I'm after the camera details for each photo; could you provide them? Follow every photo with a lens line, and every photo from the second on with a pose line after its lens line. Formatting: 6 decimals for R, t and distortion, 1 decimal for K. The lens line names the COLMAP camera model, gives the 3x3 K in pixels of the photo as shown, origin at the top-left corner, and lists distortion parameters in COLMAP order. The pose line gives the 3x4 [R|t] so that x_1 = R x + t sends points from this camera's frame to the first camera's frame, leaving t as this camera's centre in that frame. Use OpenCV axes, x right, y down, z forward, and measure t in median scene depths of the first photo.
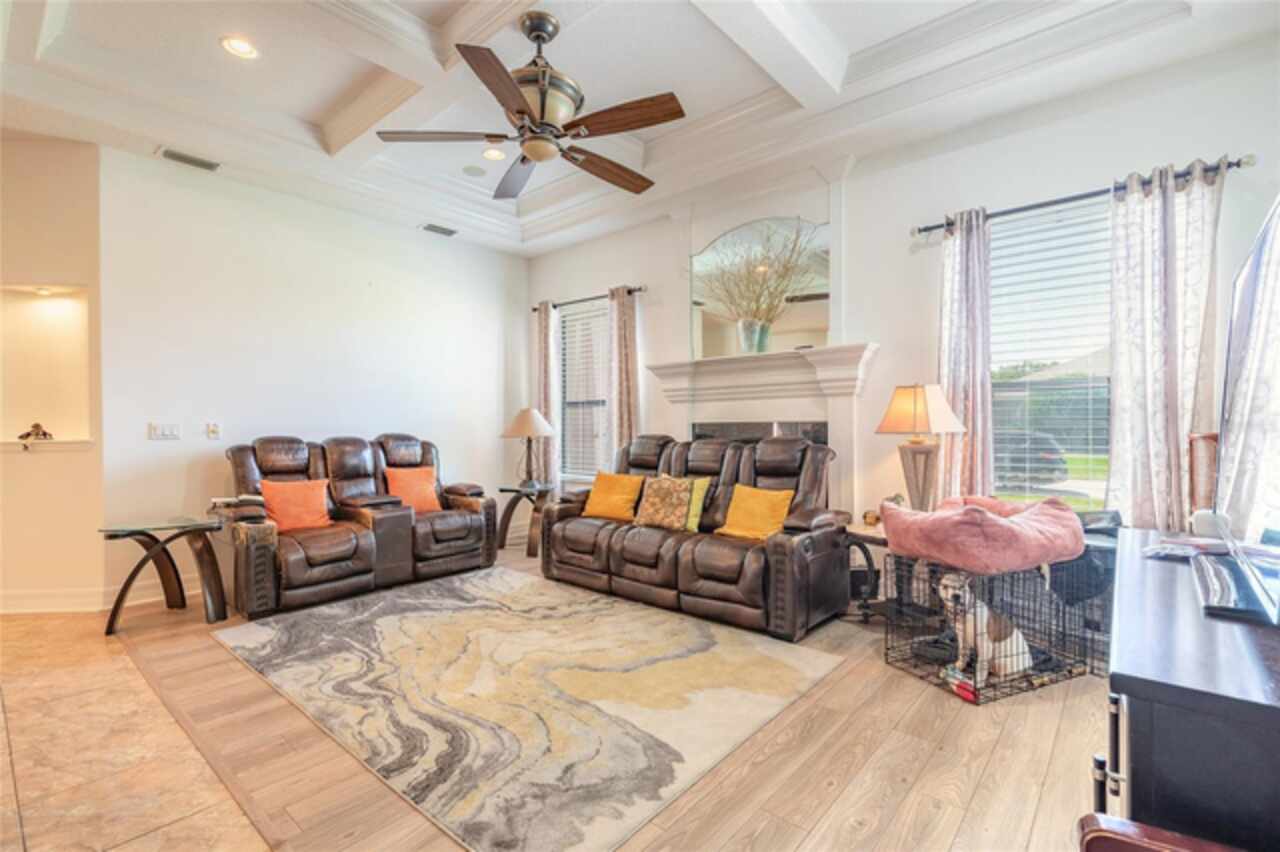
lens RADIAL K [[578.0, 0, 635.8], [0, 578.0, 427.1], [0, 0, 1]] dist [0.010700, -0.000591]
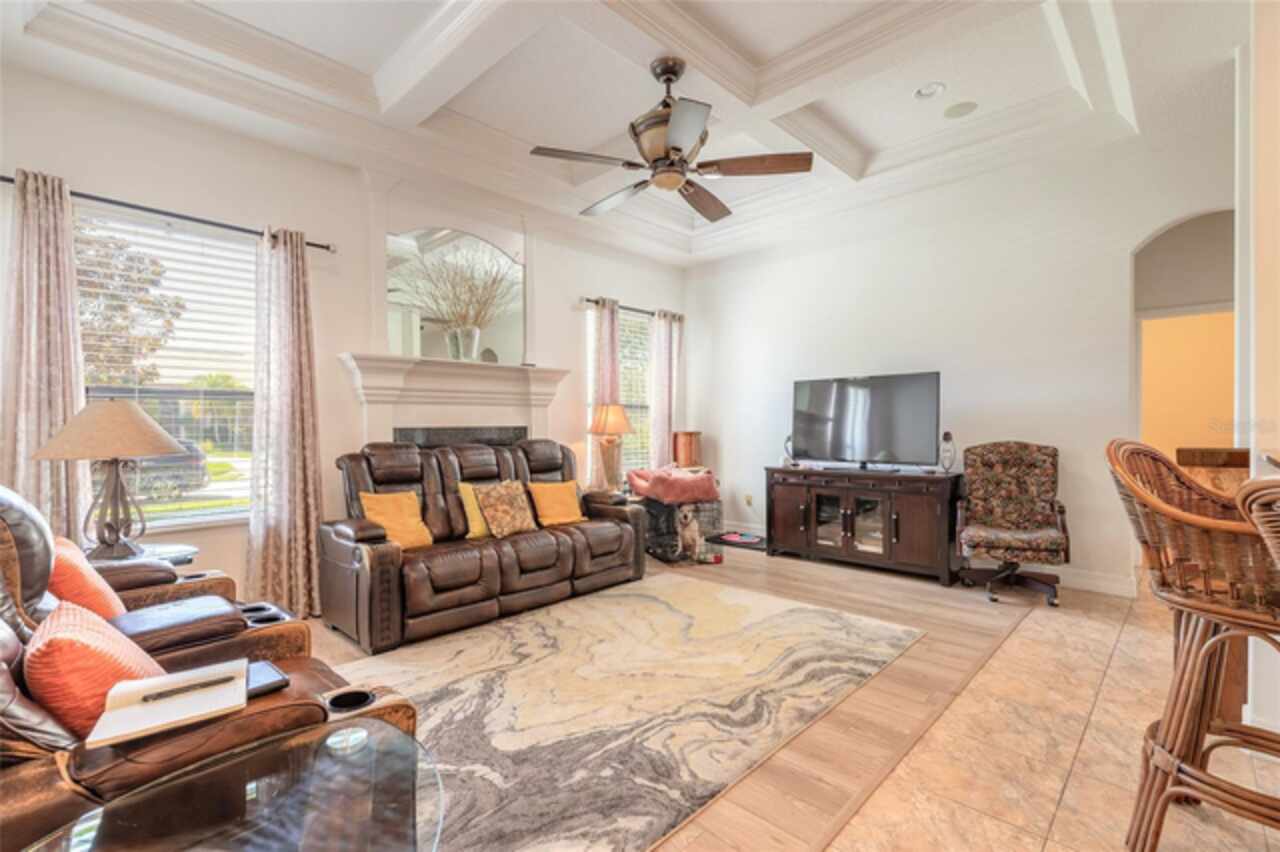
lens RADIAL K [[578.0, 0, 635.8], [0, 578.0, 427.1], [0, 0, 1]] dist [0.010700, -0.000591]
pose [[0.055831, 0.001807, 0.998439, -1.034147], [0.009149, 0.999955, -0.002321, -0.004408], [-0.998398, 0.009264, 0.055812, 0.817400]]
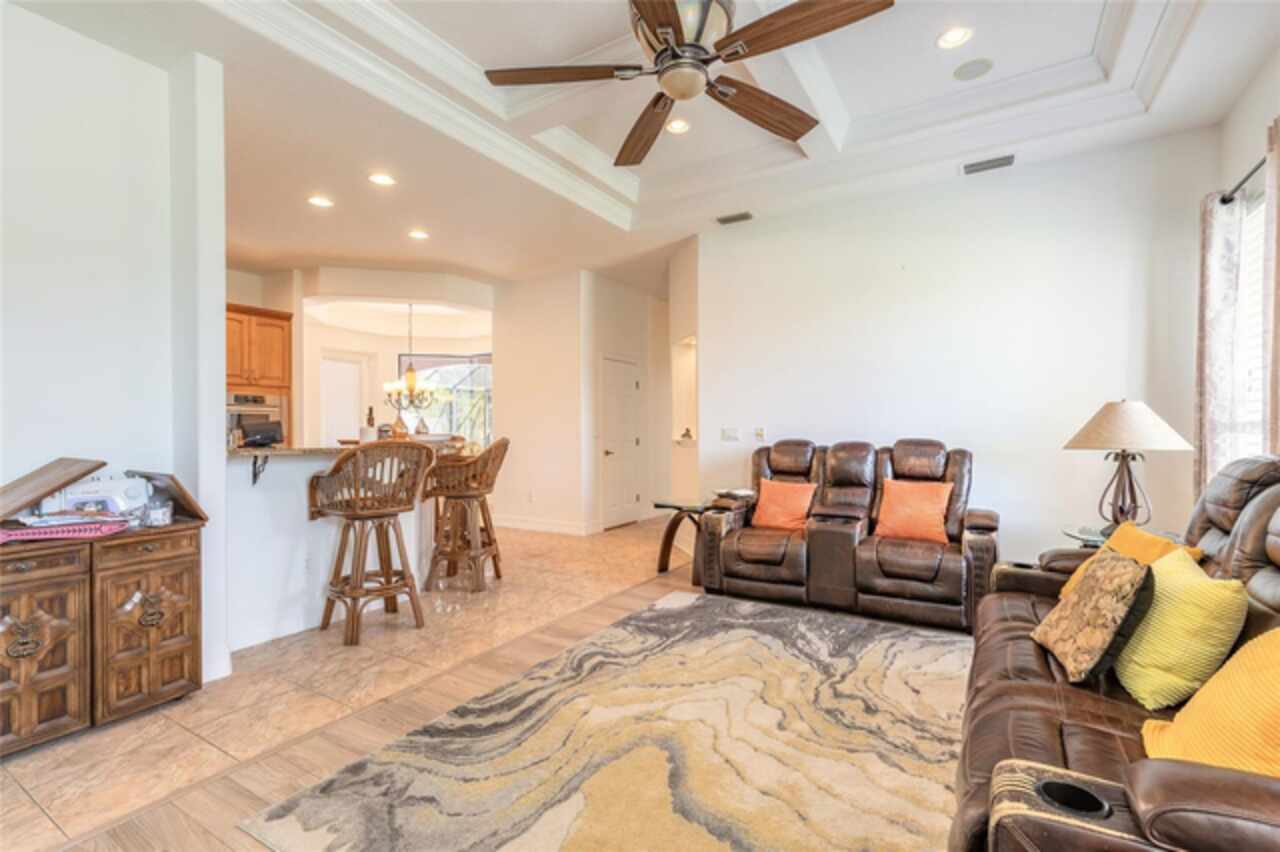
lens RADIAL K [[578.0, 0, 635.8], [0, 578.0, 427.1], [0, 0, 1]] dist [0.010700, -0.000591]
pose [[0.160762, 0.001927, -0.986991, 0.489003], [0.002995, 0.999993, 0.002440, -0.013373], [0.986989, -0.003348, 0.160755, 0.659678]]
